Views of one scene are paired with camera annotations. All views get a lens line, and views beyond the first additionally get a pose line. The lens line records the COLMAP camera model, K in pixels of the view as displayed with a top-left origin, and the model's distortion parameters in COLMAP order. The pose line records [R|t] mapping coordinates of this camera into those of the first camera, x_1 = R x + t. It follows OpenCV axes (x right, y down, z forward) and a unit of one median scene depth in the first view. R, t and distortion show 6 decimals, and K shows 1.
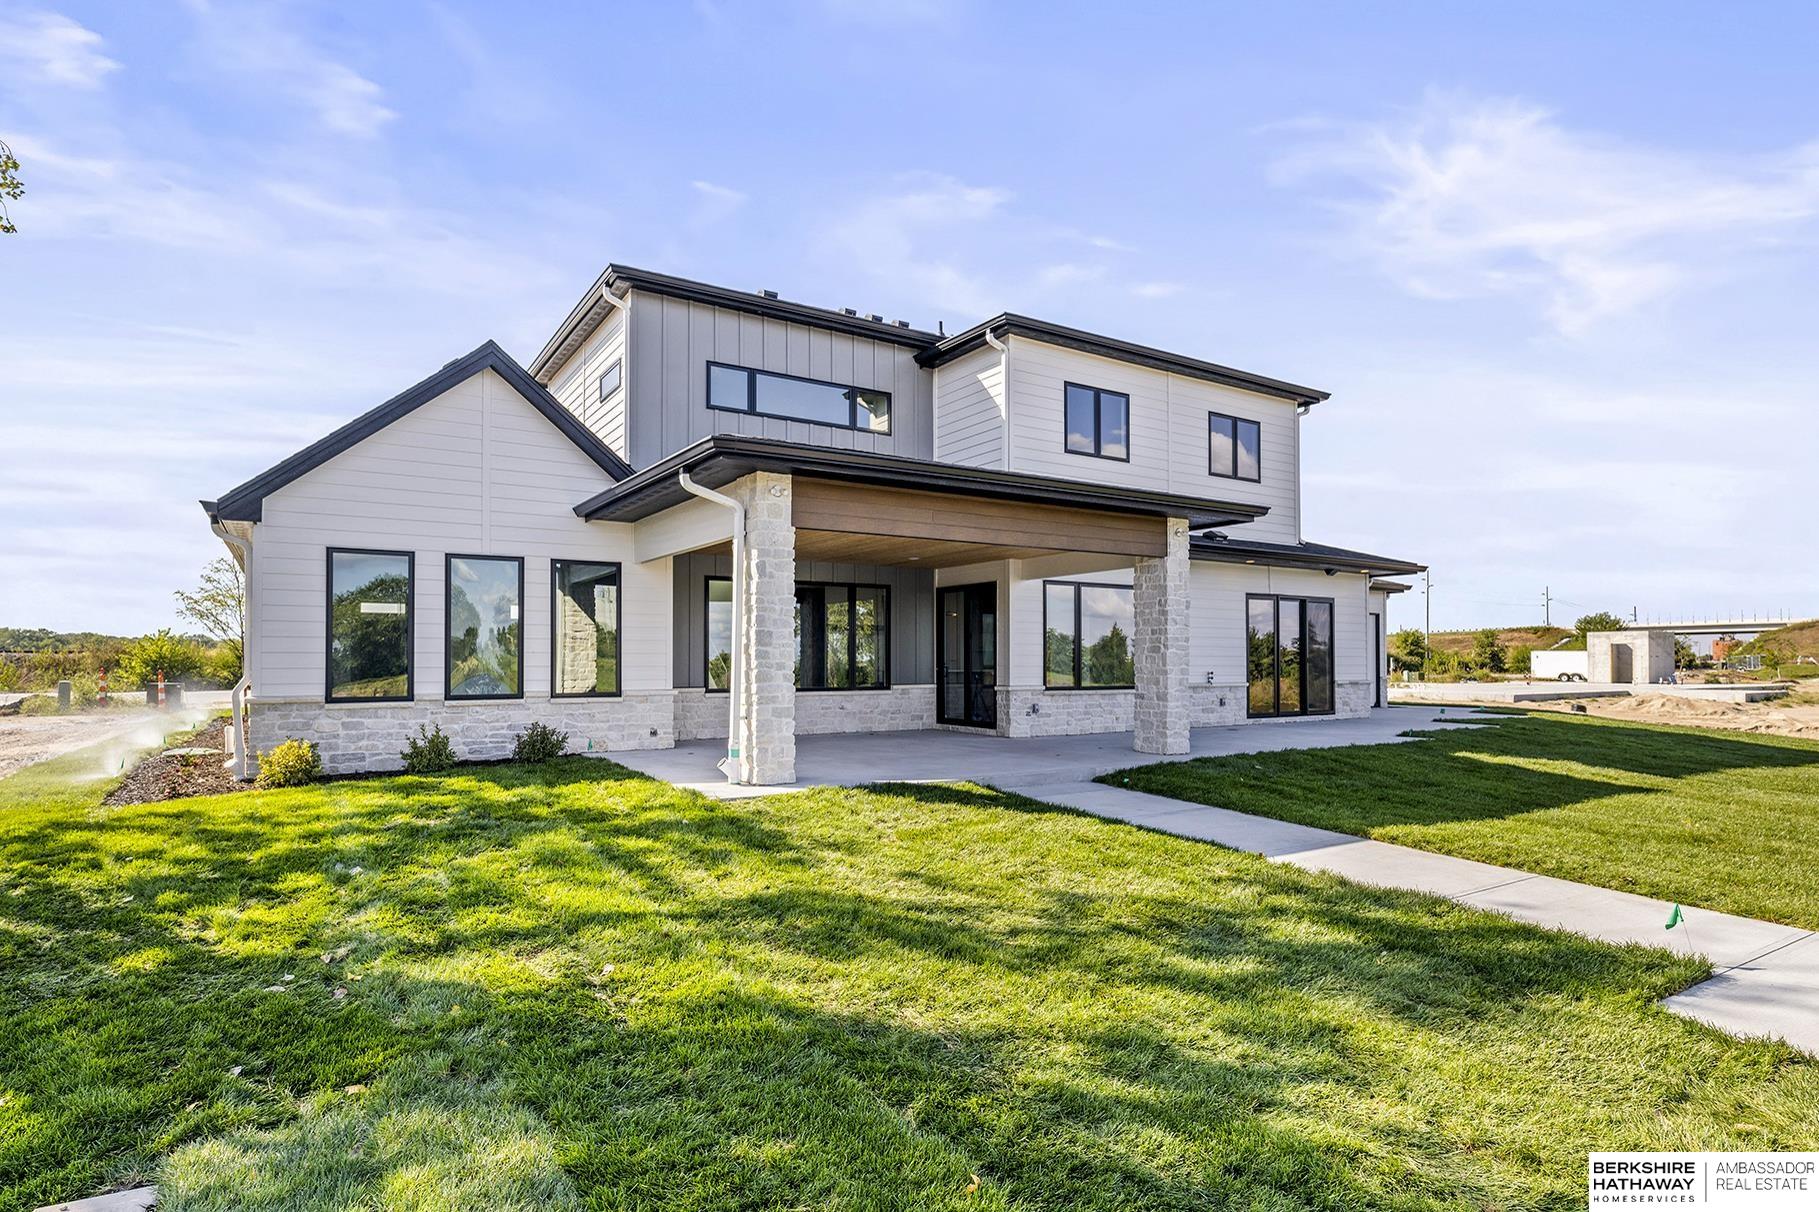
lens RADIAL K [[929.6, 0, 897.0], [0, 929.6, 661.7], [0, 0, 1]] dist [-0.002100, 0.000757]
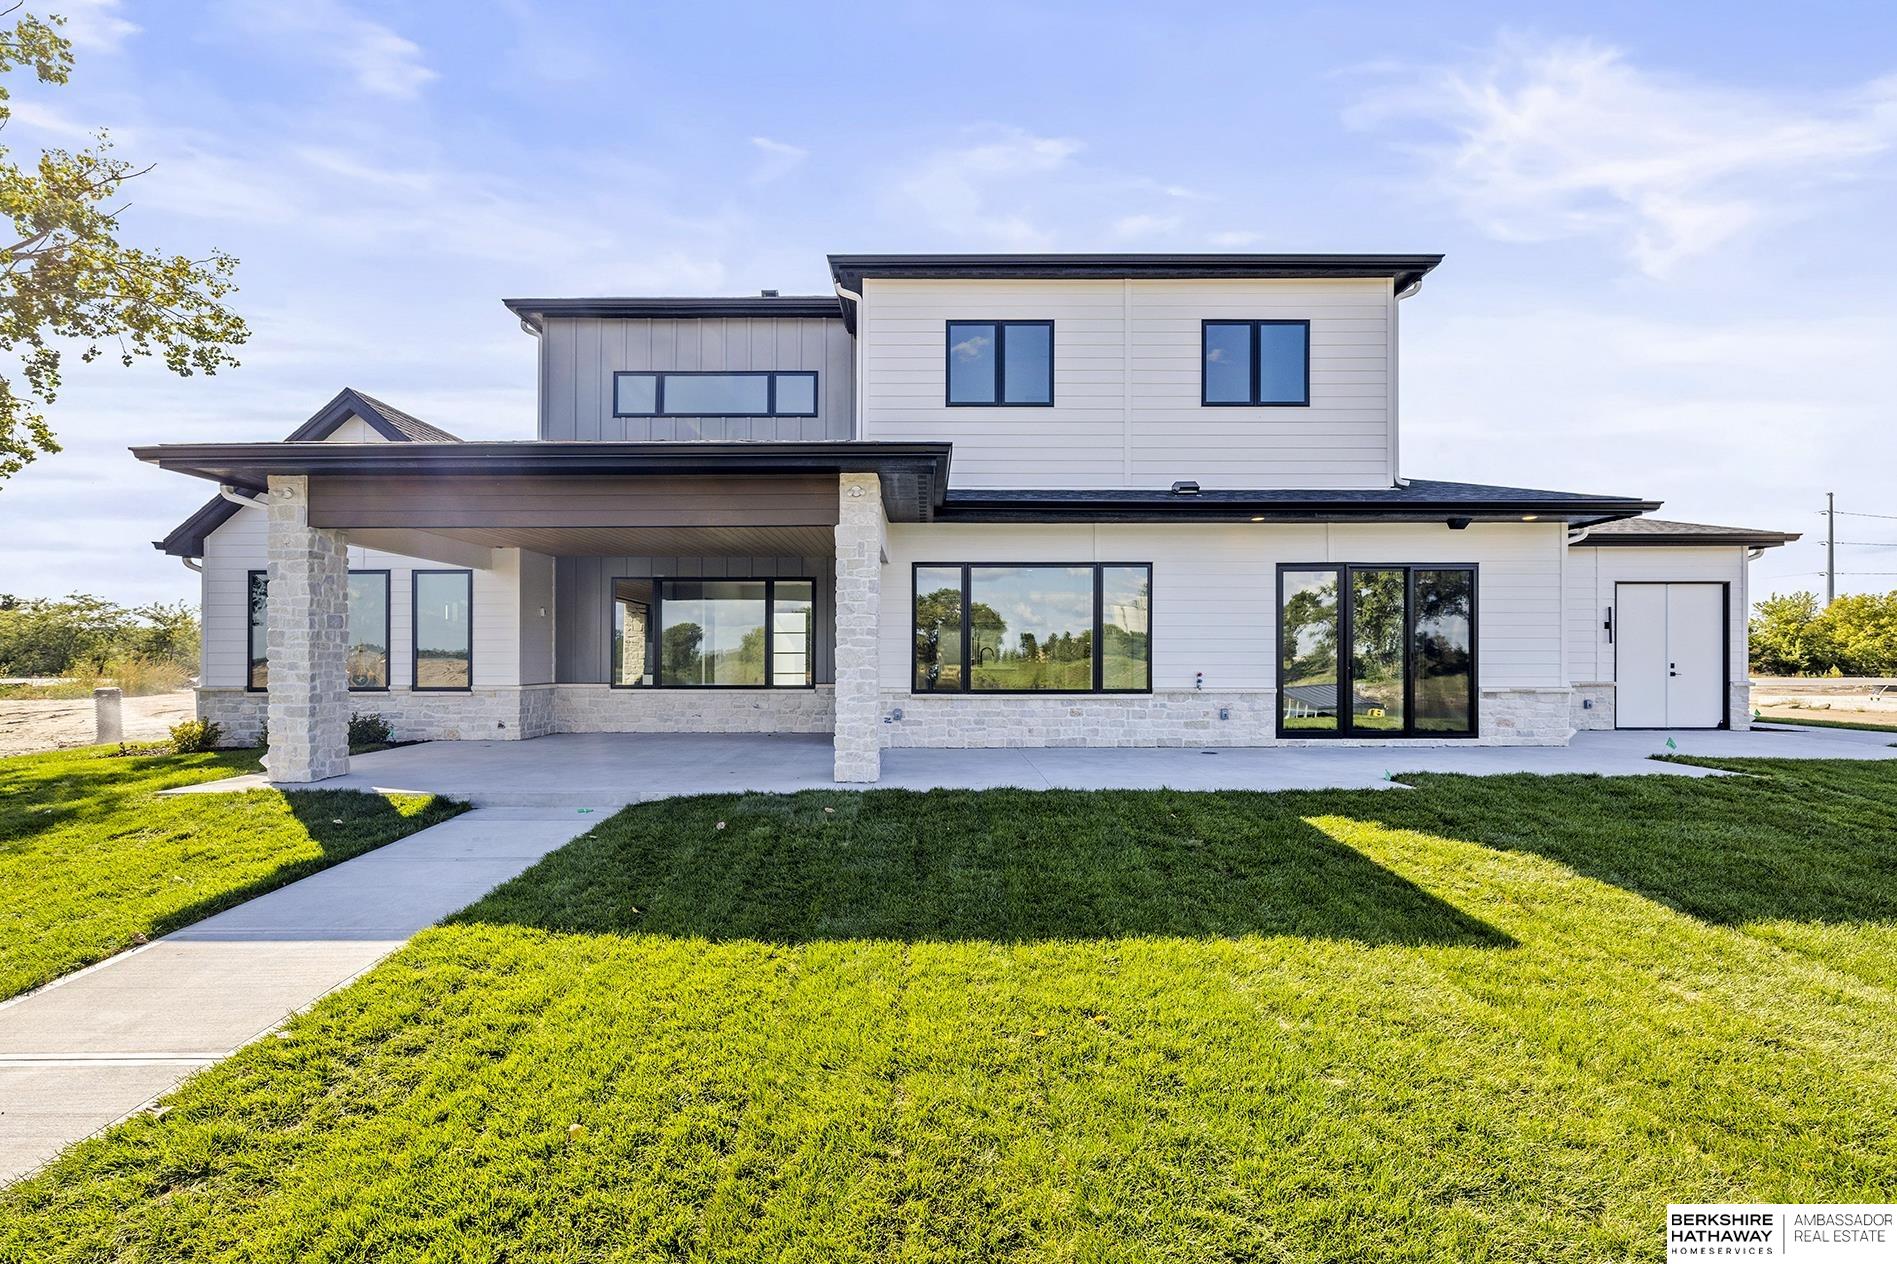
lens RADIAL K [[854.5, 0, 948.5], [0, 854.5, 658.3], [0, 0, 1]] dist [-0.001839, -0.000089]
pose [[0.850478, 0.001698, -0.526008, 0.555570], [0.000927, 0.999988, 0.004726, -0.004438], [0.526010, -0.004507, 0.850466, 0.336374]]
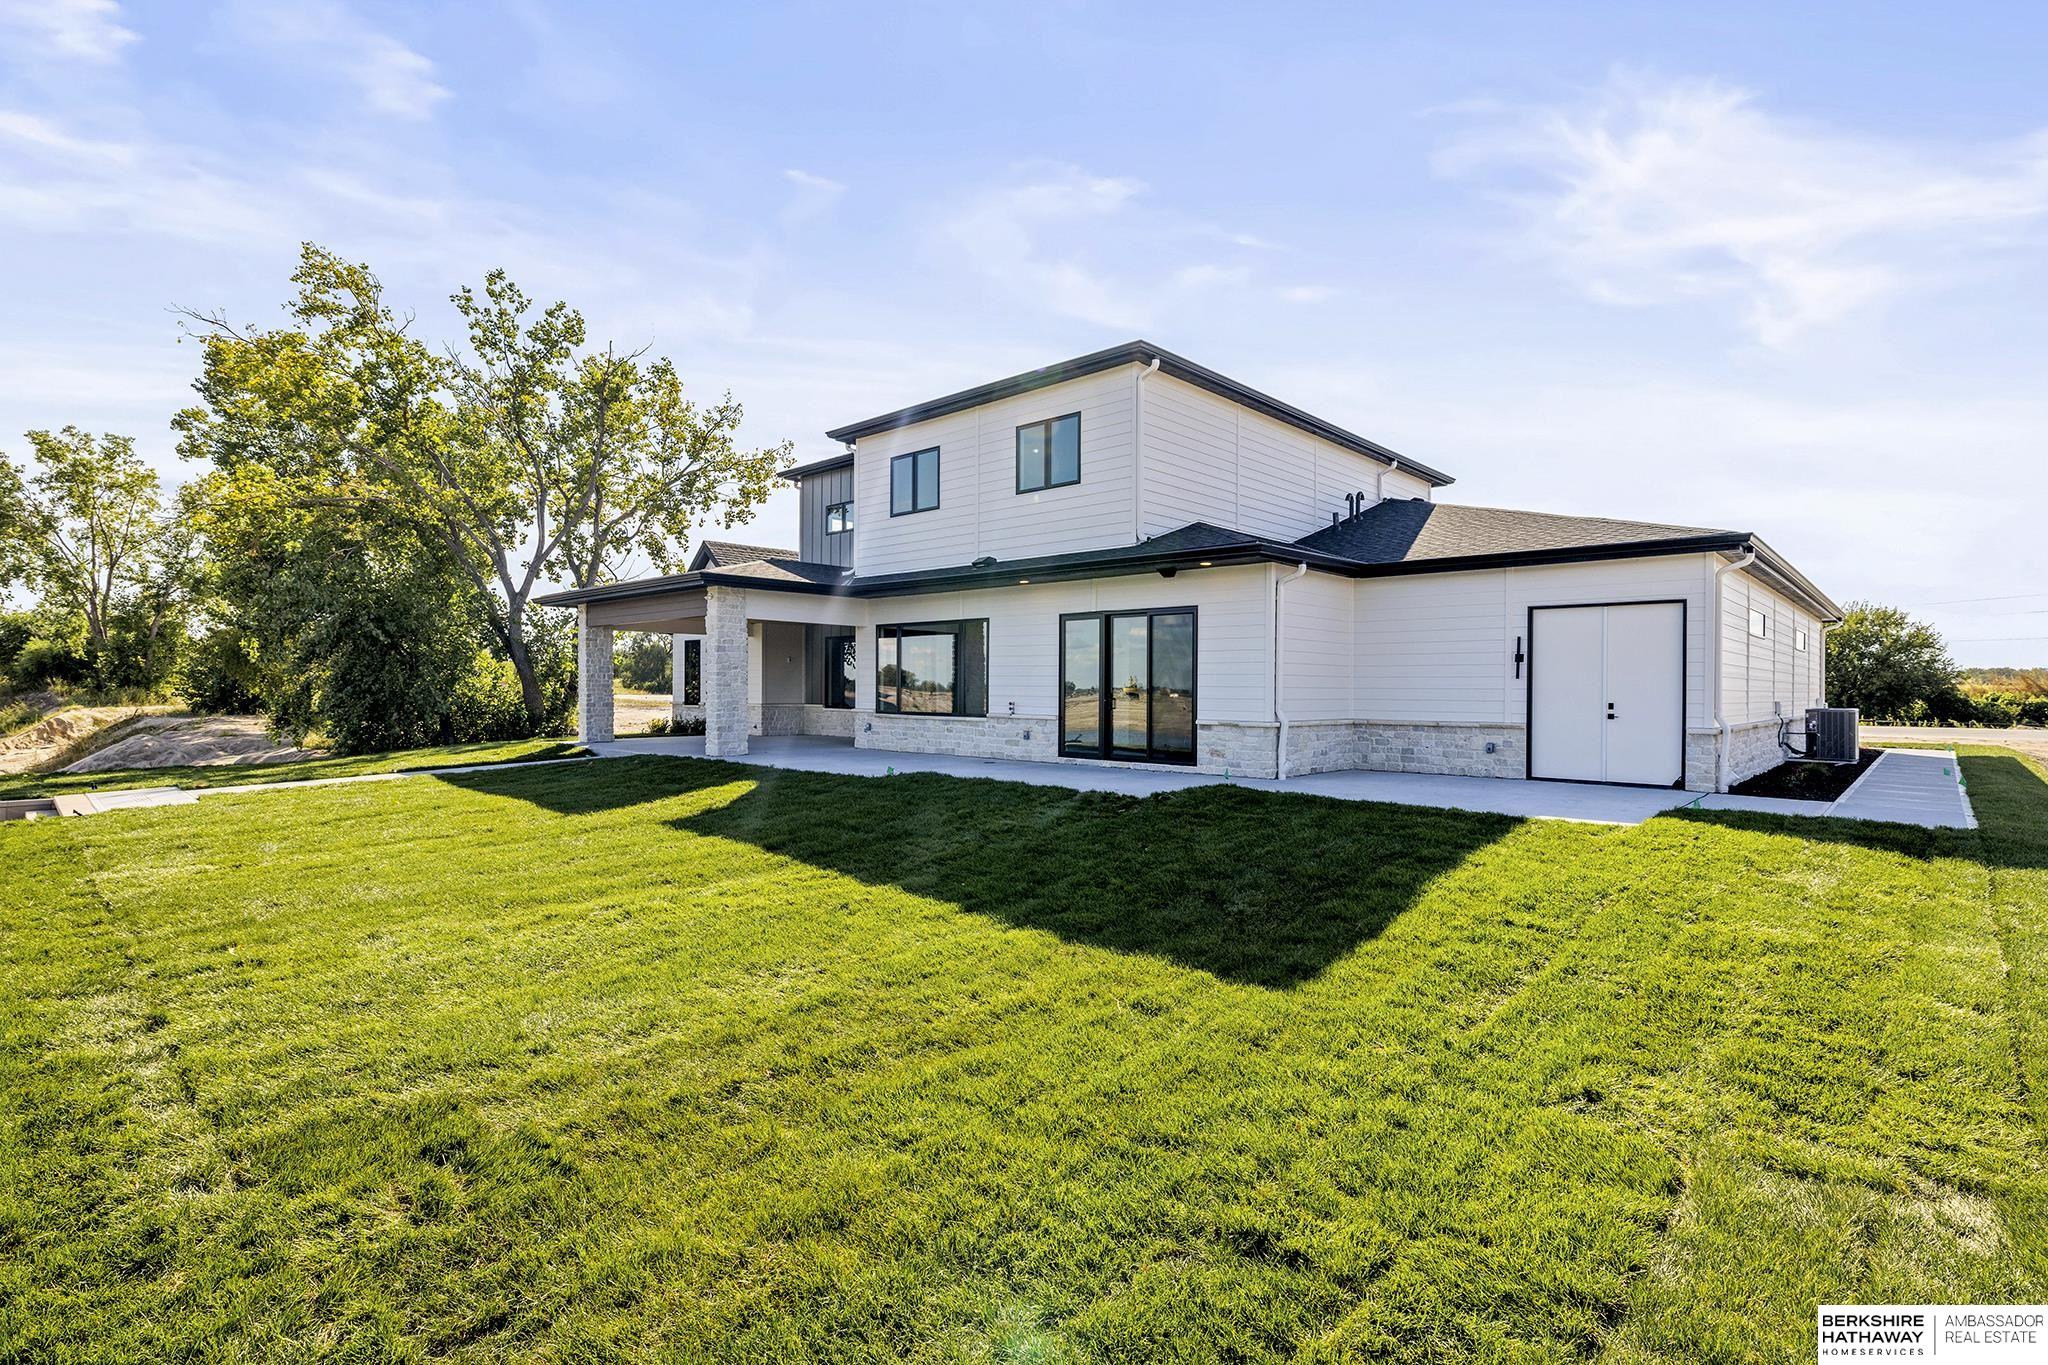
lens RADIAL K [[874.0, 0, 1024.0], [0, 874.0, 682.5], [0, 0, 1]] dist [-0.000861, -0.000051]
pose [[0.313216, -0.003300, -0.949676, 1.259890], [-0.006160, 0.999966, -0.005506, -0.004755], [0.949662, 0.007574, 0.313185, 0.775039]]
